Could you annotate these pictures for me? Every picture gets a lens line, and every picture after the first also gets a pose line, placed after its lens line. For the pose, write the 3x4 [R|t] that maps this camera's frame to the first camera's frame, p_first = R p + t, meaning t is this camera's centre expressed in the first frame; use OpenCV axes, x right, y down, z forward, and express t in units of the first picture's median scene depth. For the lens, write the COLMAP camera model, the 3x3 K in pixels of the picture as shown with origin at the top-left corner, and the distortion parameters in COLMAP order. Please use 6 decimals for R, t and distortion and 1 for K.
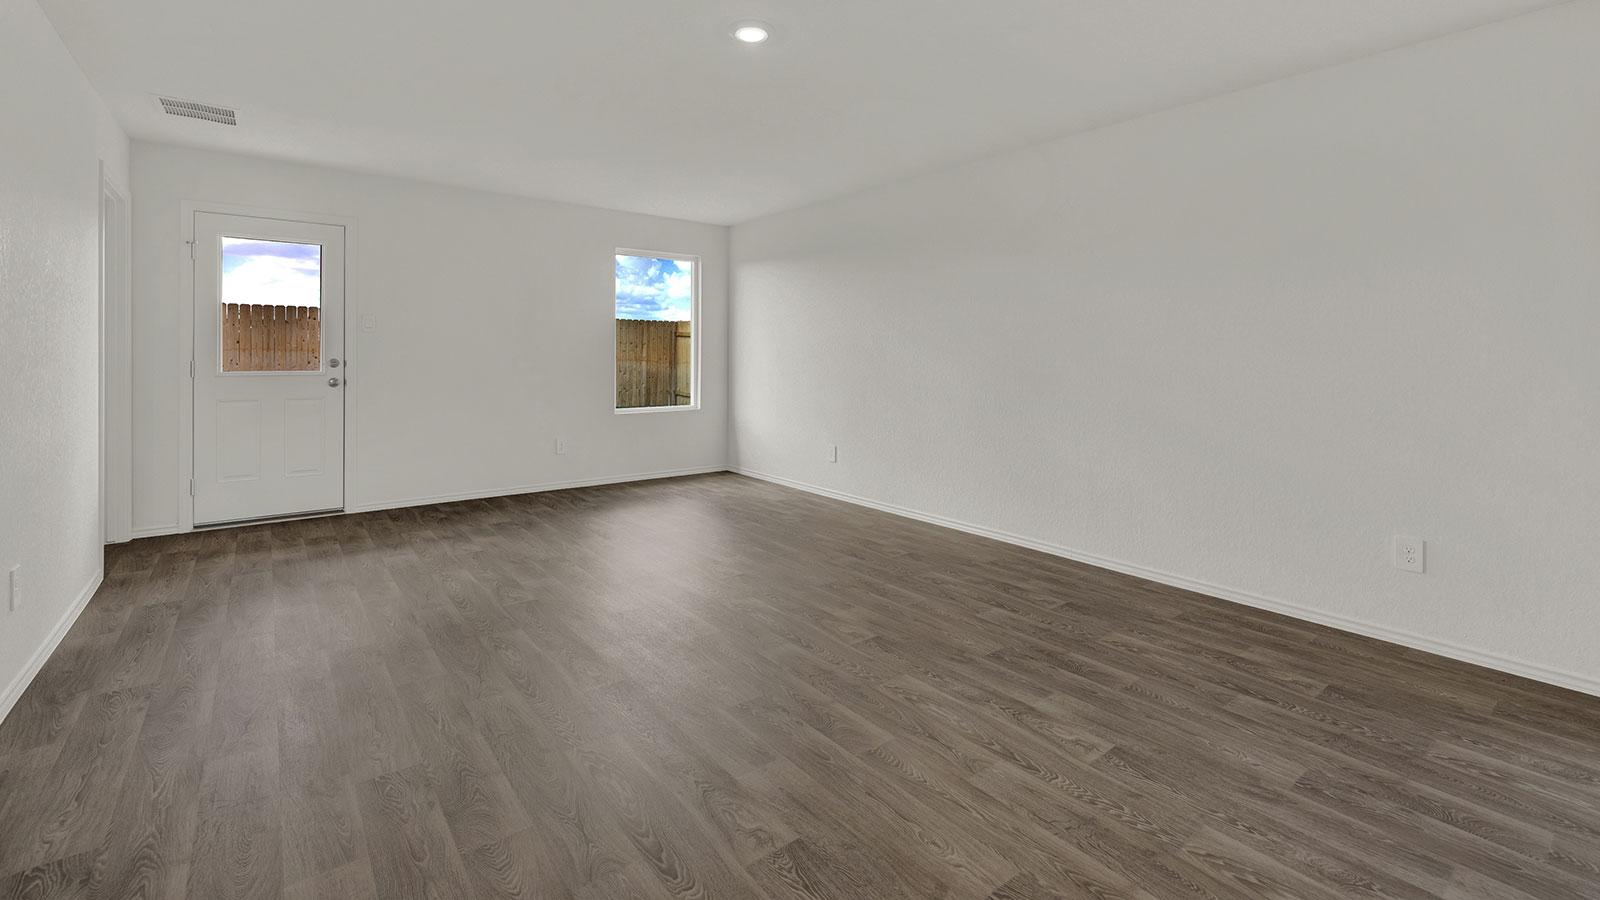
lens RADIAL K [[675.9, 0, 789.8], [0, 675.9, 413.3], [0, 0, 1]] dist [0.001149, -0.001007]
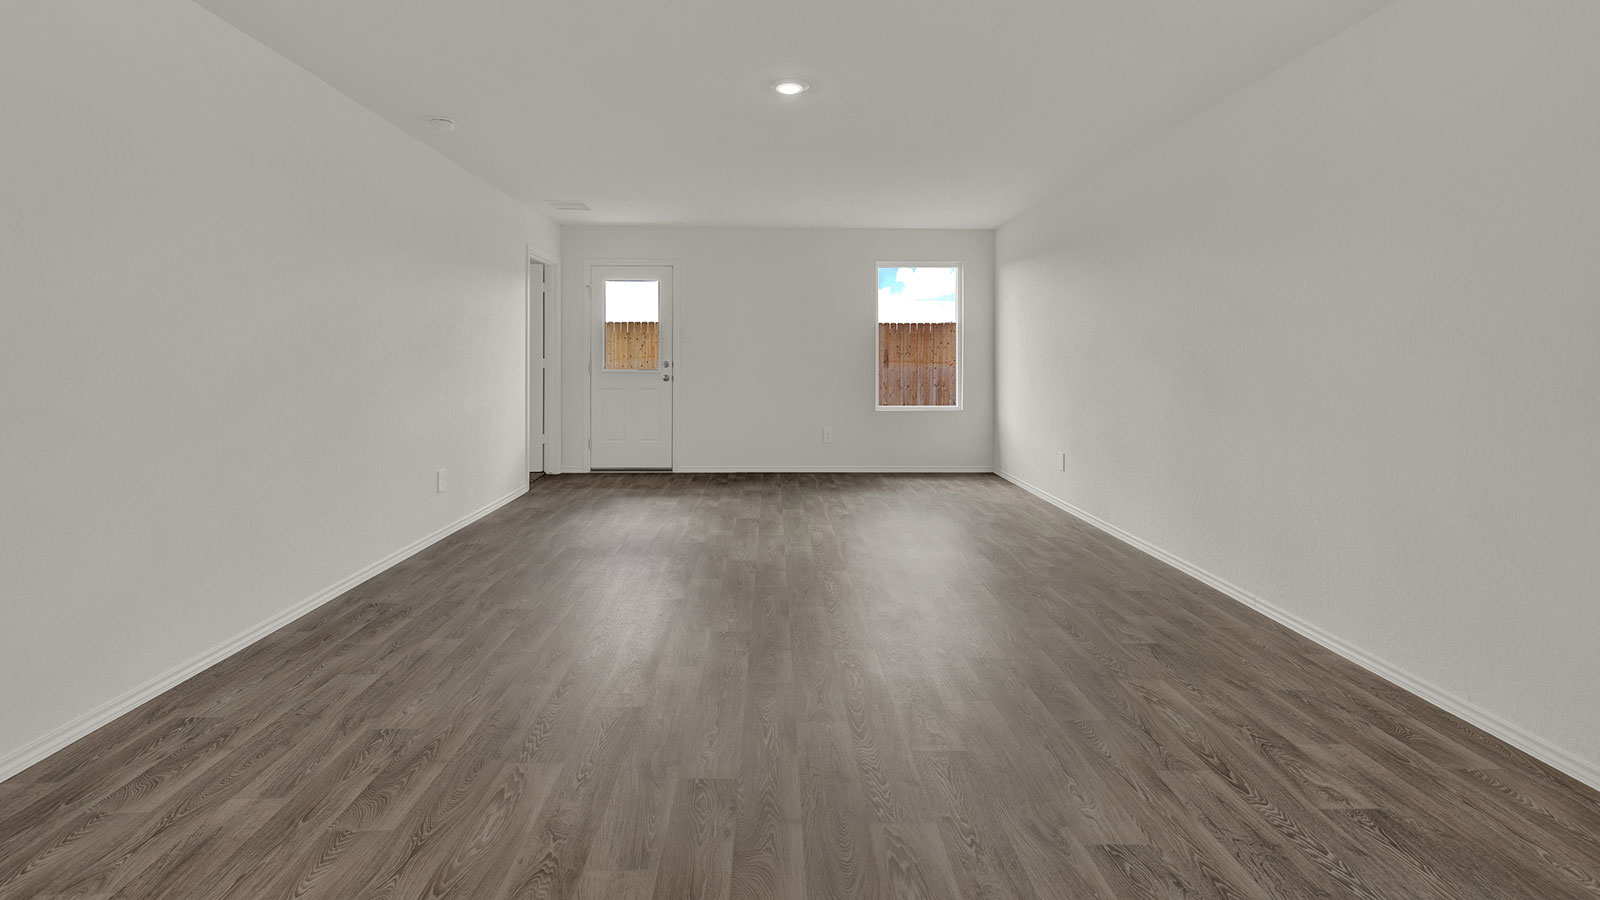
lens RADIAL K [[675.9, 0, 789.8], [0, 675.9, 413.3], [0, 0, 1]] dist [0.001149, -0.001007]
pose [[0.804744, 0.044482, -0.591953, 0.395790], [-0.047780, 0.998807, 0.010098, 0.001508], [0.591696, 0.020157, 0.805909, 0.021483]]
